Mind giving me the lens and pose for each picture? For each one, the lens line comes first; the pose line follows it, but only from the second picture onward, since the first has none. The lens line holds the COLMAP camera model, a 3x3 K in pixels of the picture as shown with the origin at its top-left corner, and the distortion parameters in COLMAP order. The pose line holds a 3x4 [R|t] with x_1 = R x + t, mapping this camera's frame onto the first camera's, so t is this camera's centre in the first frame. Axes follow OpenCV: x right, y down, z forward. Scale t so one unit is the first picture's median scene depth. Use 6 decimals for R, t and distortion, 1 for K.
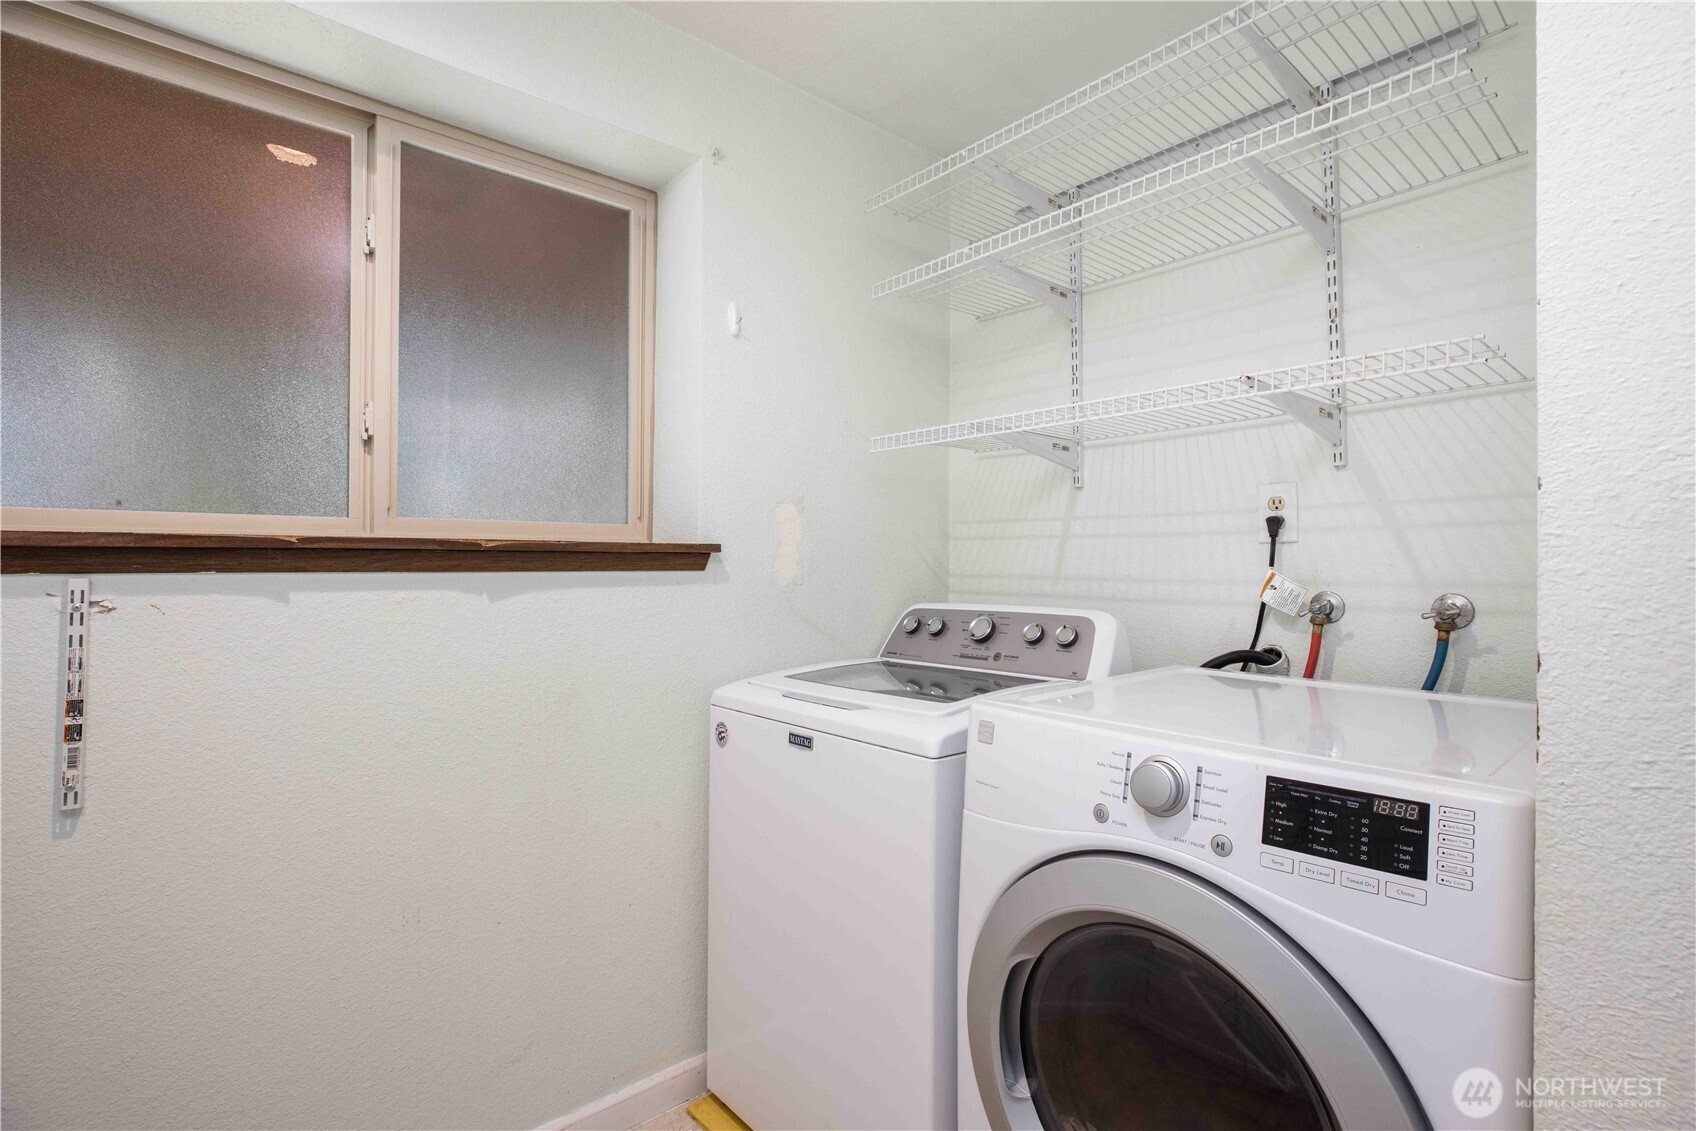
lens RADIAL K [[777.3, 0, 850.2], [0, 777.3, 559.5], [0, 0, 1]] dist [0.002765, 0.000420]
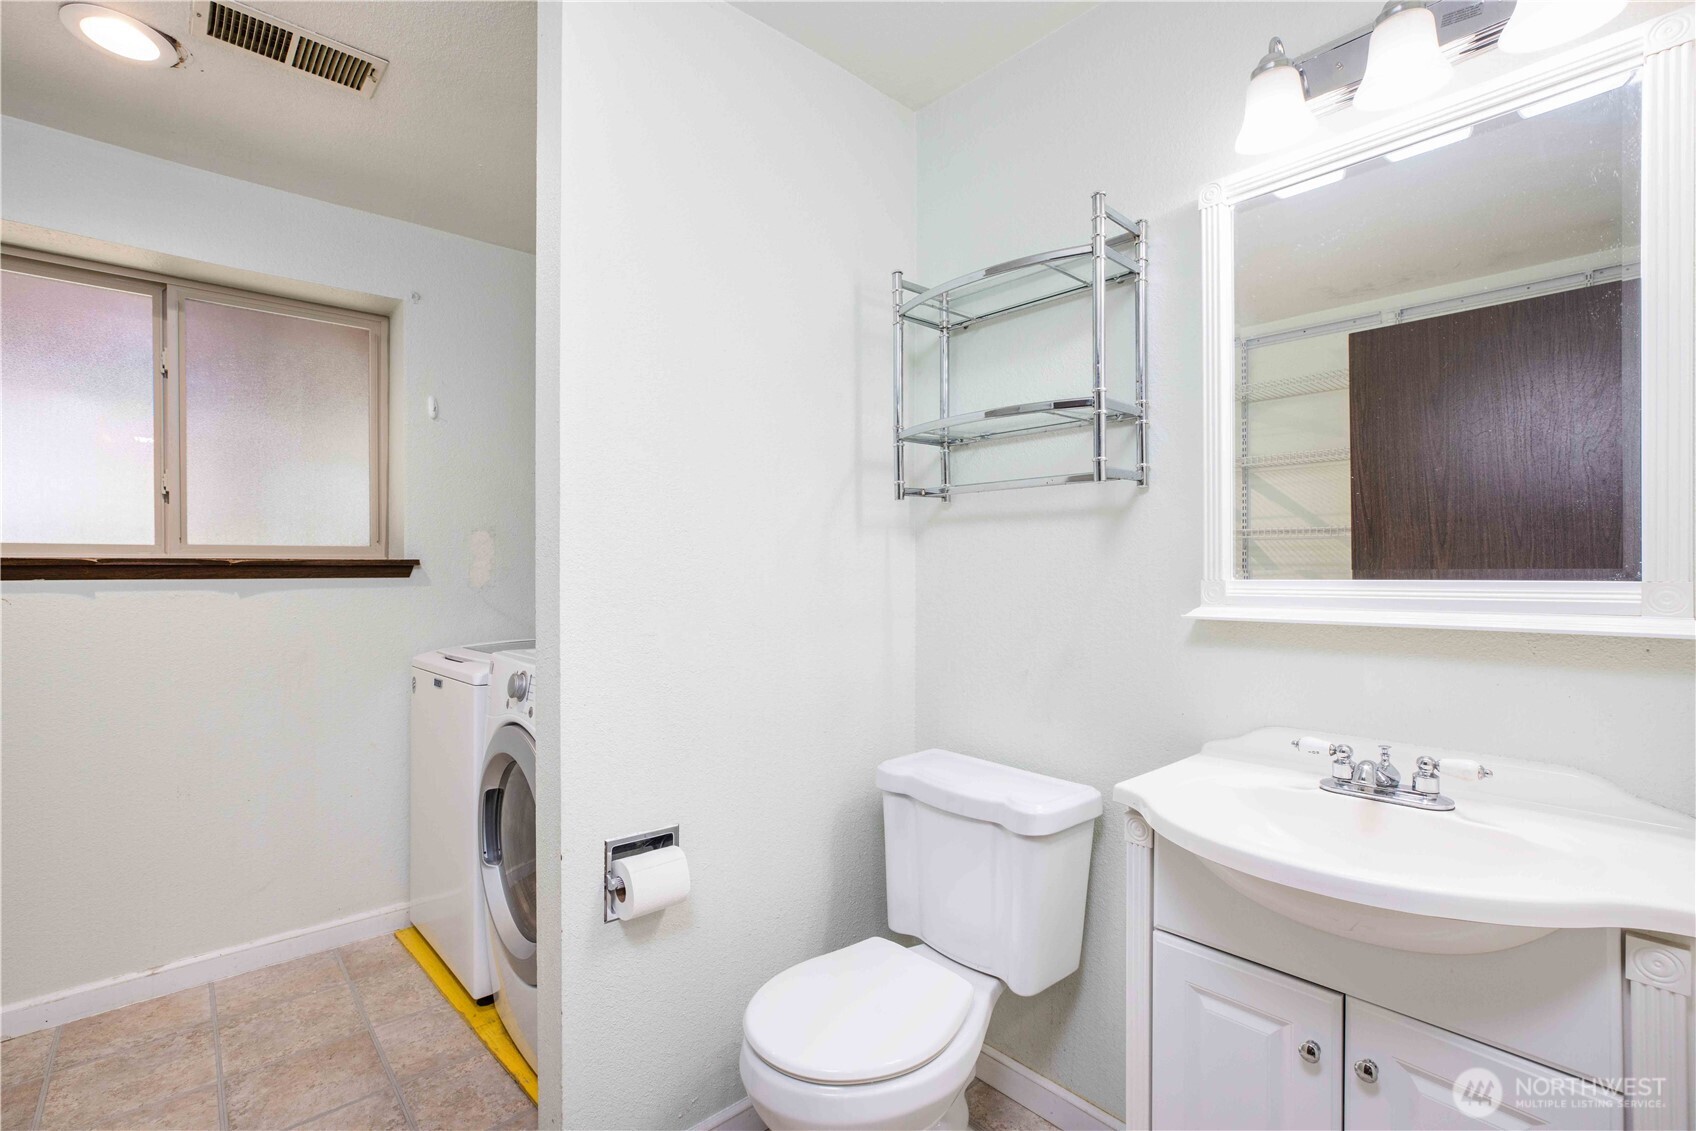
lens RADIAL K [[777.3, 0, 844.6], [0, 777.3, 572.0], [0, 0, 1]] dist [0.002765, 0.000420]
pose [[0.999623, -0.005803, 0.026850, 0.685520], [0.005623, 0.999961, 0.006787, -0.001942], [-0.026888, -0.006633, 0.999616, -0.582688]]
